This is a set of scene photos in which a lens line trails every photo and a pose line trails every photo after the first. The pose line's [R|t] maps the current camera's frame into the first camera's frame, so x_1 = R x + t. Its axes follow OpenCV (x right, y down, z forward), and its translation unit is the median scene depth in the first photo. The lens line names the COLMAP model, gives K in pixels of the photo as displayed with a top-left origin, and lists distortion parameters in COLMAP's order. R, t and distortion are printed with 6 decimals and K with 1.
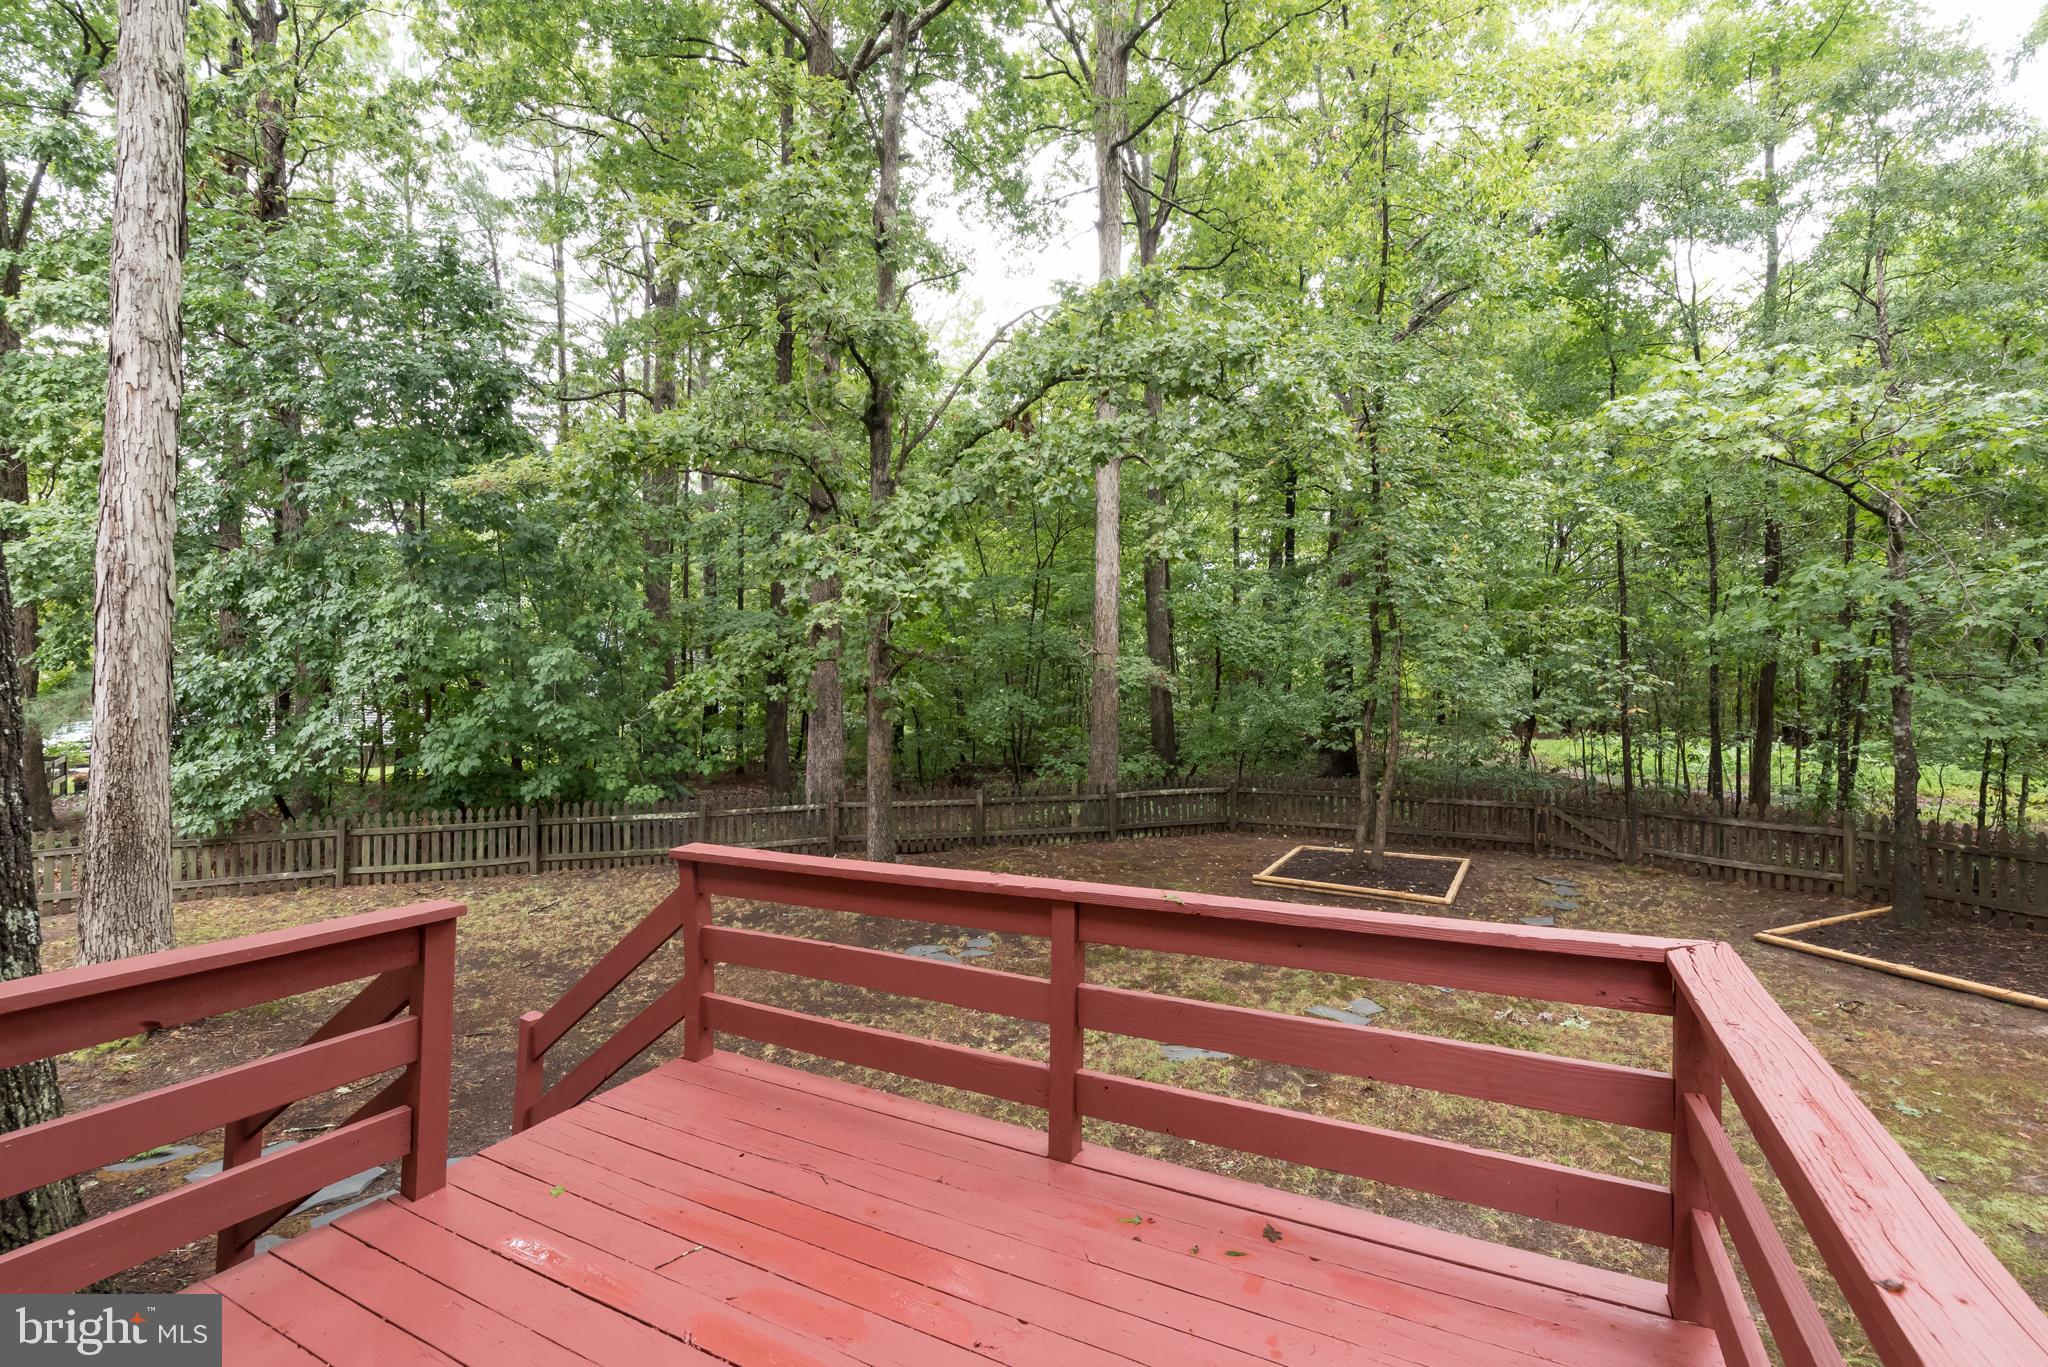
lens RADIAL K [[884.6, 0, 1027.0], [0, 884.6, 685.7], [0, 0, 1]] dist [0.000985, -0.000201]
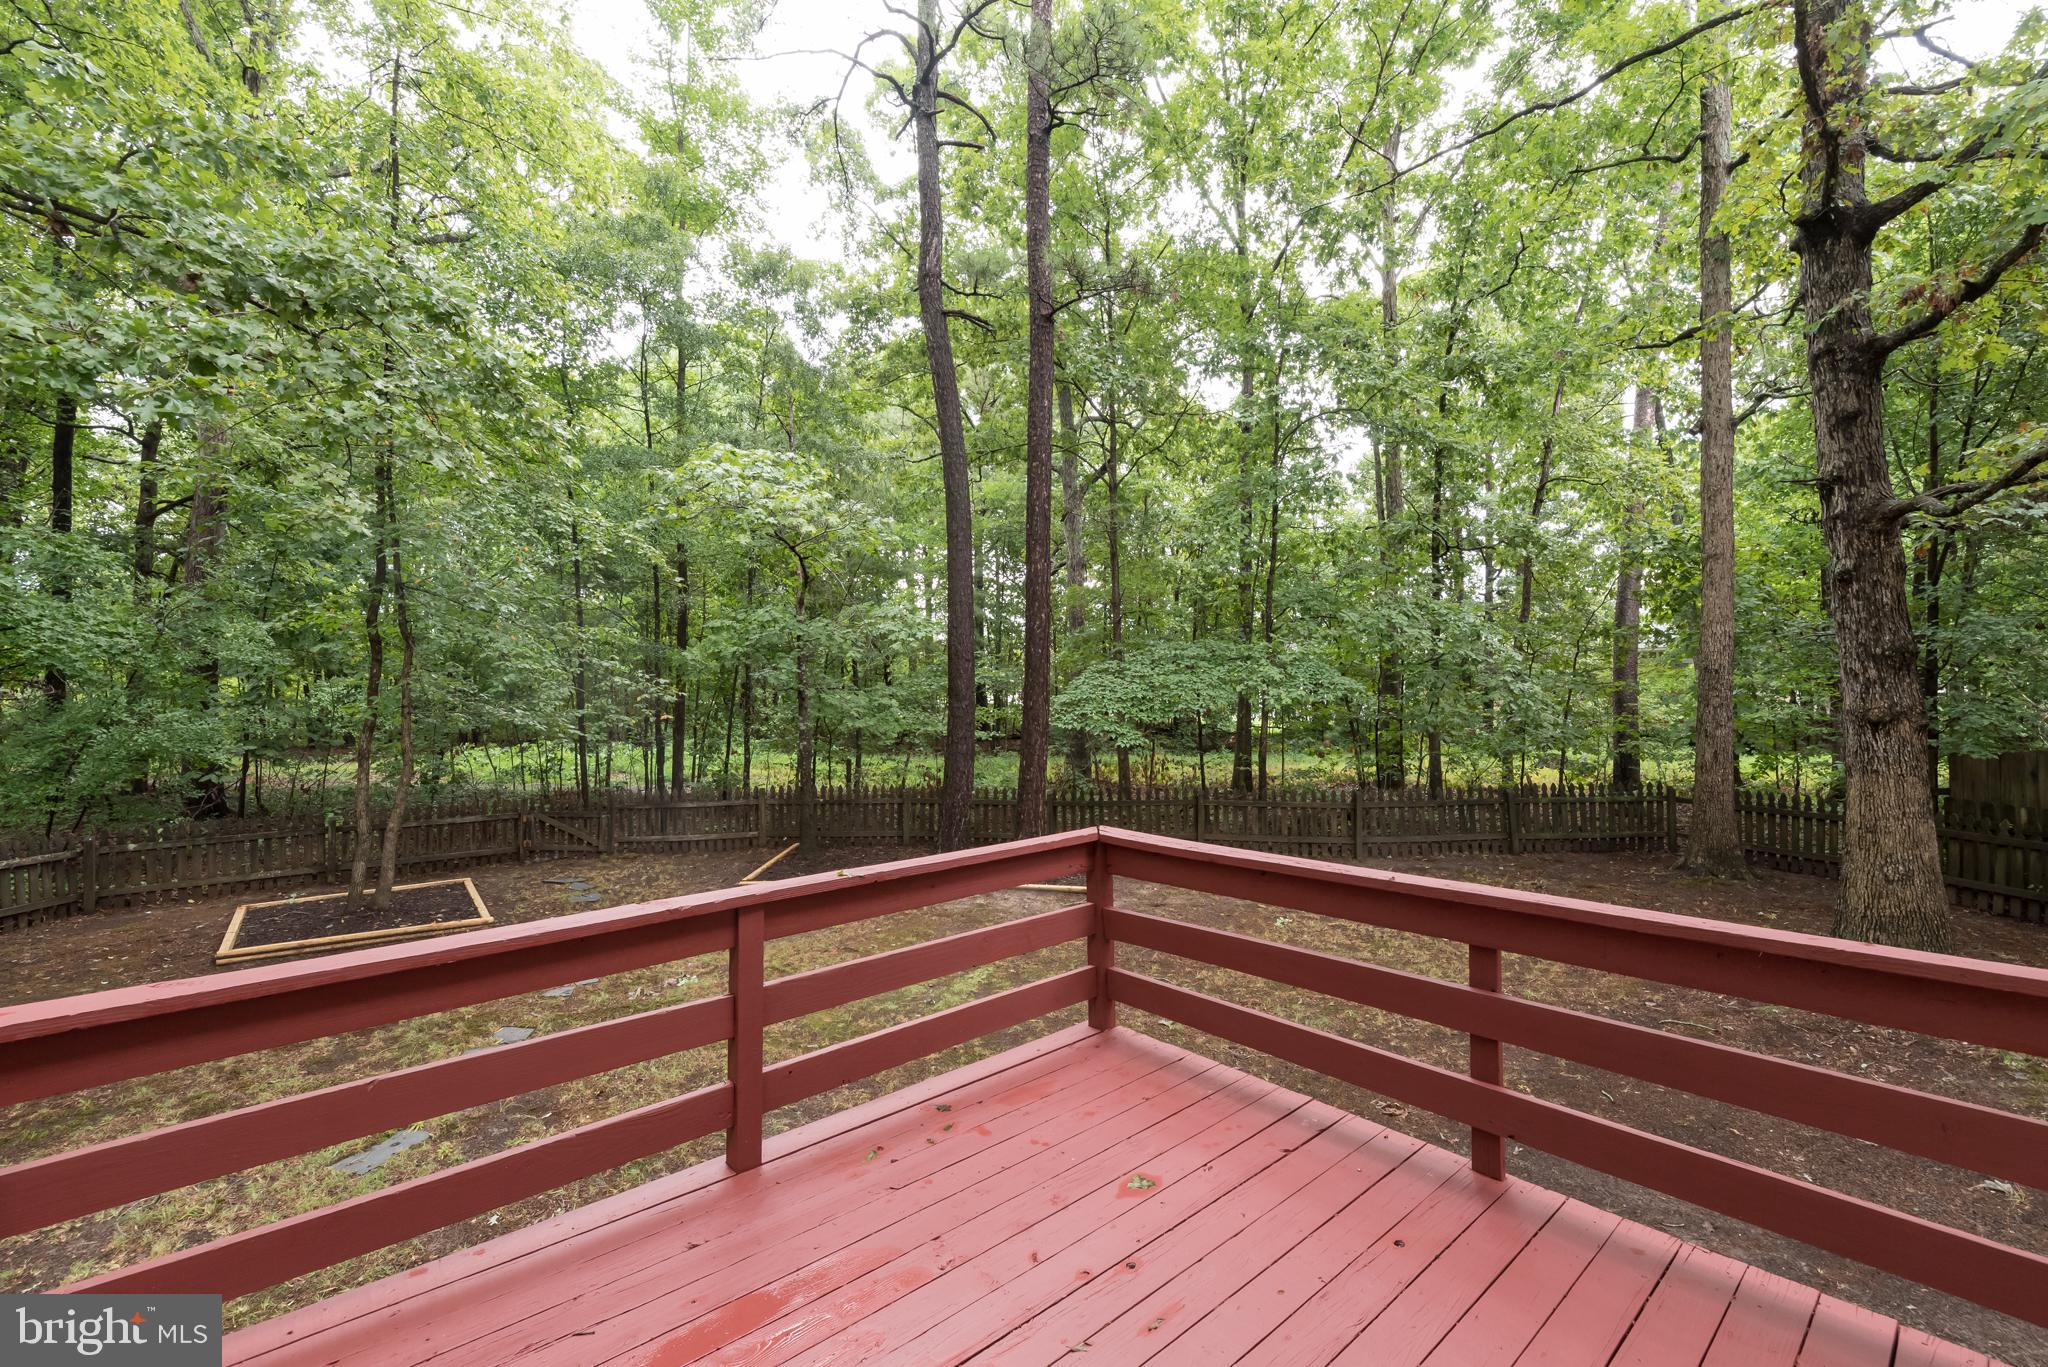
lens RADIAL K [[884.6, 0, 1027.0], [0, 884.6, 685.7], [0, 0, 1]] dist [0.000985, -0.000201]
pose [[0.366453, 0.005600, 0.930420, -0.314225], [0.009223, 0.999911, -0.009650, 0.002761], [-0.930391, 0.012117, 0.366369, 0.138309]]
